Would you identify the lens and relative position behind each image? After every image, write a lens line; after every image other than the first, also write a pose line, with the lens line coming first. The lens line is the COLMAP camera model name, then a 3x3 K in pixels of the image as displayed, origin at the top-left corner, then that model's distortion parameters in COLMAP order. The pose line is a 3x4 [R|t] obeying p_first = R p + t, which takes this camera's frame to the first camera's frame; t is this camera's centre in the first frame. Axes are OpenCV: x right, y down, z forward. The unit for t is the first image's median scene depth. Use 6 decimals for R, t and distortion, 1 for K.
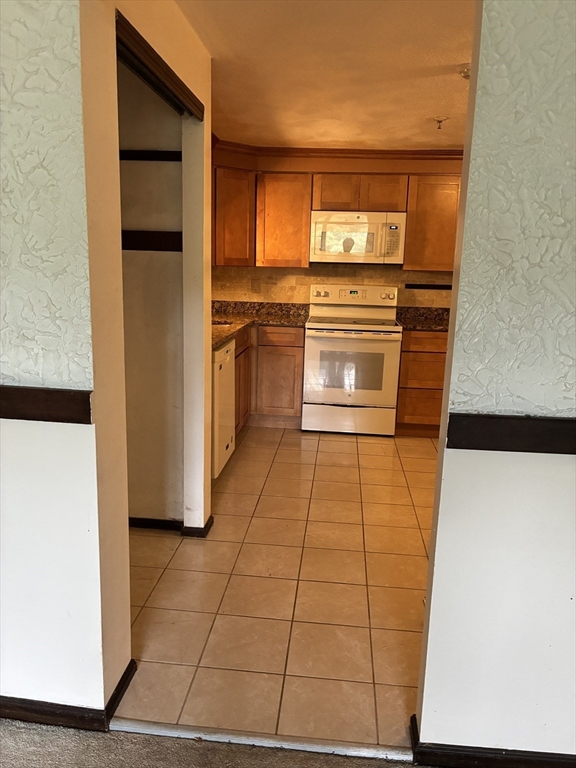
lens RADIAL K [[584.1, 0, 289.1], [0, 584.1, 376.7], [0, 0, 1]] dist [0.089050, -0.111941]
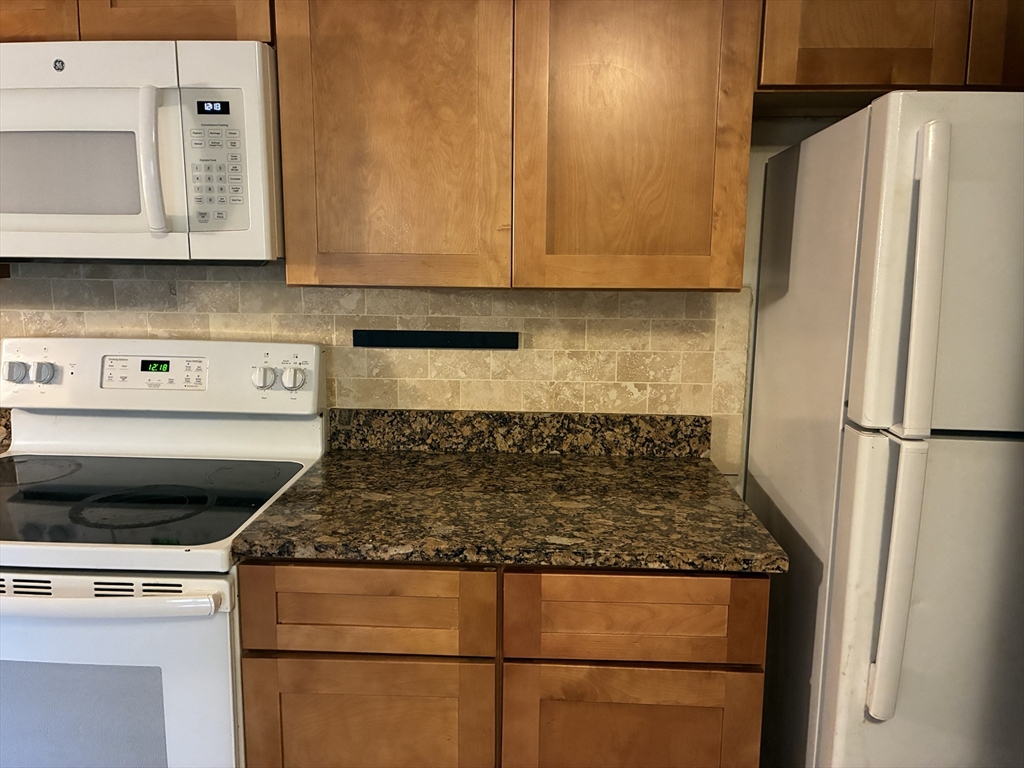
lens RADIAL K [[778.7, 0, 510.0], [0, 778.7, 378.5], [0, 0, 1]] dist [0.089050, -0.111941]
pose [[0.998782, -0.024549, 0.042811, 0.273203], [0.025873, 0.999195, -0.030654, -0.130283], [-0.042024, 0.031724, 0.998613, 0.671533]]
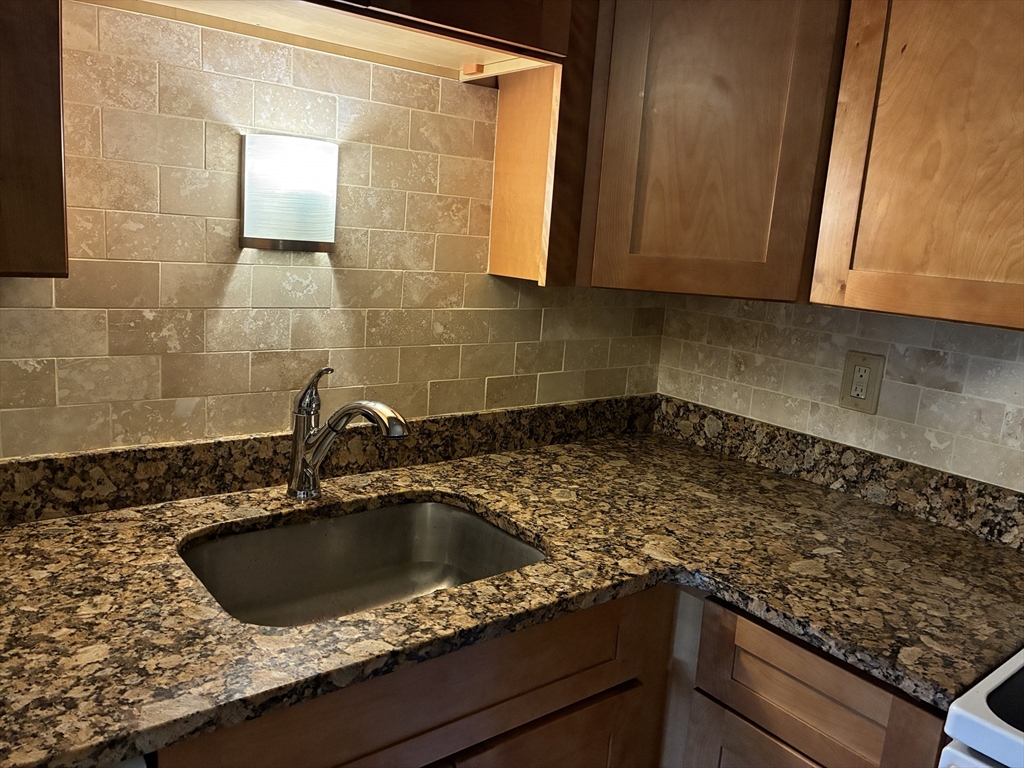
lens RADIAL K [[778.7, 0, 510.0], [0, 778.7, 378.5], [0, 0, 1]] dist [0.089050, -0.111941]
pose [[0.681931, 0.158391, -0.714060, 0.080769], [-0.190930, 0.980970, 0.035257, -0.154262], [0.706056, 0.112292, 0.699196, 0.742656]]
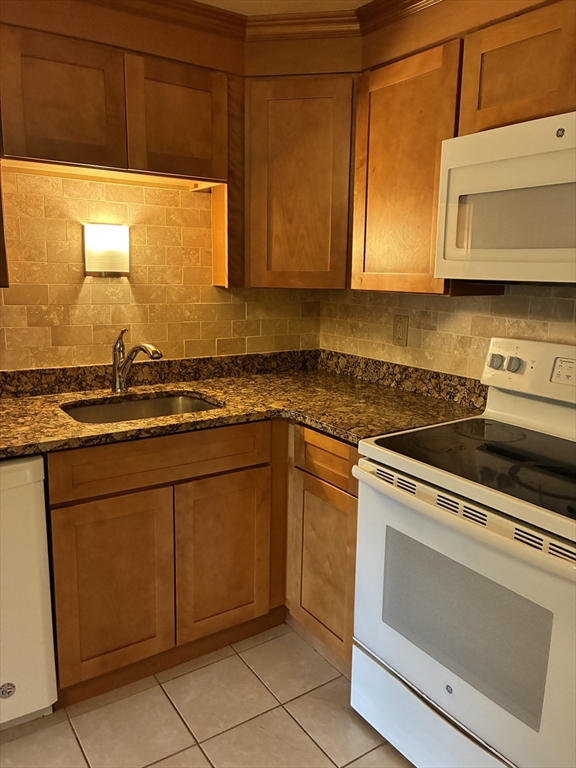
lens RADIAL K [[584.1, 0, 289.1], [0, 584.1, 376.7], [0, 0, 1]] dist [0.089050, -0.111941]
pose [[0.637377, 0.124299, -0.760460, 0.270531], [-0.148497, 0.988218, 0.037064, -0.134938], [0.756108, 0.089302, 0.648326, 0.694895]]
